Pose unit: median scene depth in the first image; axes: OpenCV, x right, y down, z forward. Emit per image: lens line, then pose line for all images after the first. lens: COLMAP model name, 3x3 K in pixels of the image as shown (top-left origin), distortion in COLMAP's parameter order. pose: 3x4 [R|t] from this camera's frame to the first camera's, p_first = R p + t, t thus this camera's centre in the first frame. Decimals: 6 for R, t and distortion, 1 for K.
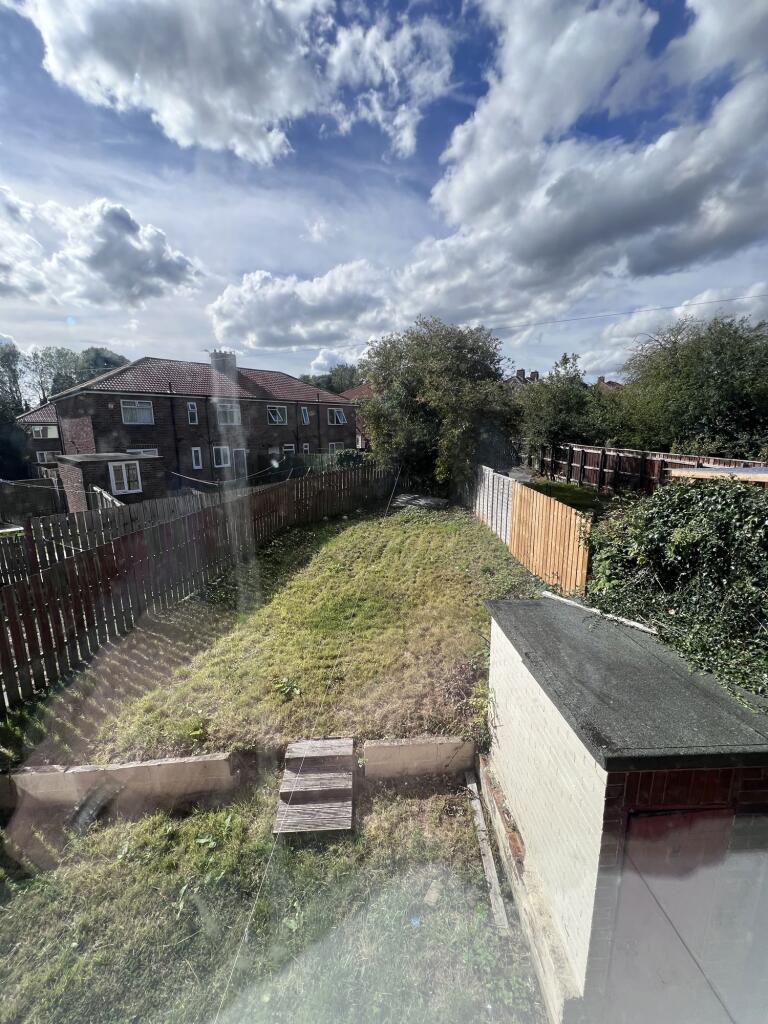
lens RADIAL K [[411.8, 0, 385.7], [0, 411.8, 511.8], [0, 0, 1]] dist [-0.003057, 0.000264]
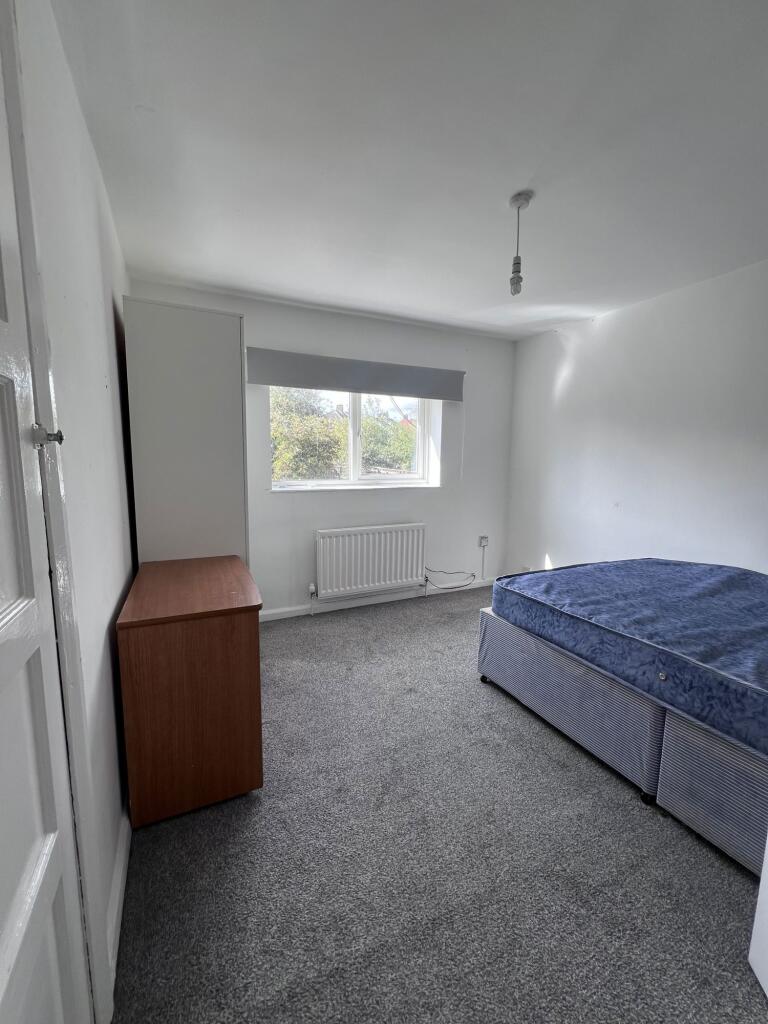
lens RADIAL K [[411.8, 0, 383.7], [0, 411.8, 512.6], [0, 0, 1]] dist [-0.003057, 0.000264]
pose [[0.918681, -0.034671, 0.393475, -0.054181], [0.060055, 0.996820, -0.052381, 0.051260], [-0.390408, 0.071752, 0.917842, -0.209037]]
